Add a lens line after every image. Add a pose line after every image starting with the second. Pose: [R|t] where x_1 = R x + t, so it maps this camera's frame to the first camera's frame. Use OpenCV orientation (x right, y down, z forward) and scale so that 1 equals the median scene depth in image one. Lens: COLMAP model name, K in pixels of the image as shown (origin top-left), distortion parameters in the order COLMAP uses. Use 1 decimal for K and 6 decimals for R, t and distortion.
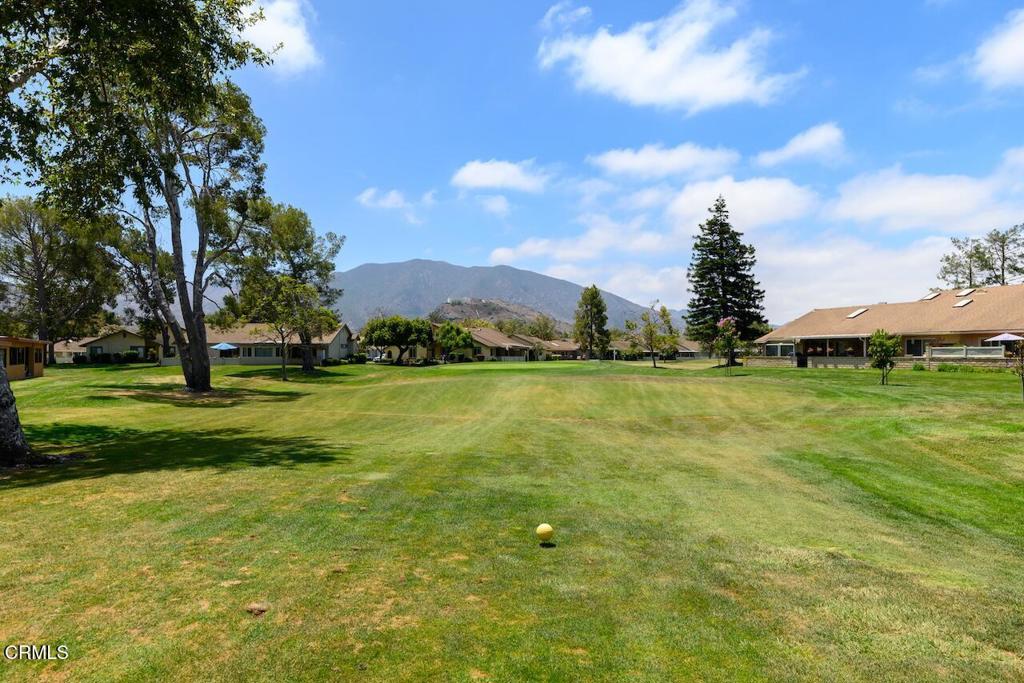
lens RADIAL K [[630.1, 0, 511.4], [0, 630.1, 361.3], [0, 0, 1]] dist [0.005425, 0.002157]
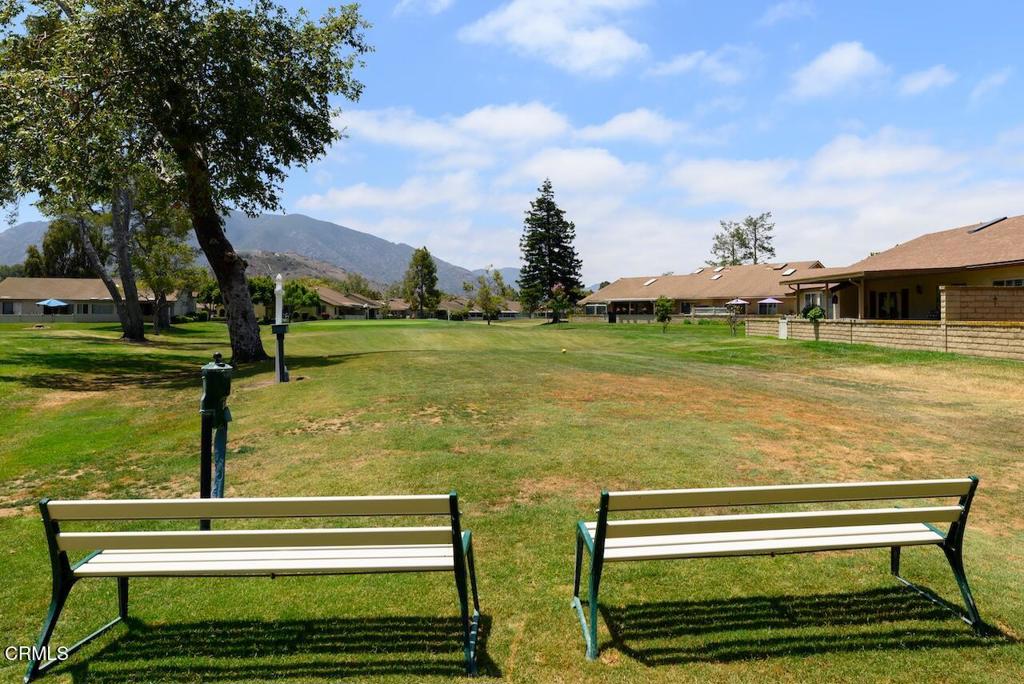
lens RADIAL K [[668.7, 0, 512.0], [0, 668.7, 342.0], [0, 0, 1]] dist [-0.002014, -0.000765]
pose [[0.957750, -0.007152, 0.287515, -0.088644], [-0.001168, 0.999586, 0.028755, 0.006102], [-0.287601, -0.027876, 0.957344, -0.174123]]
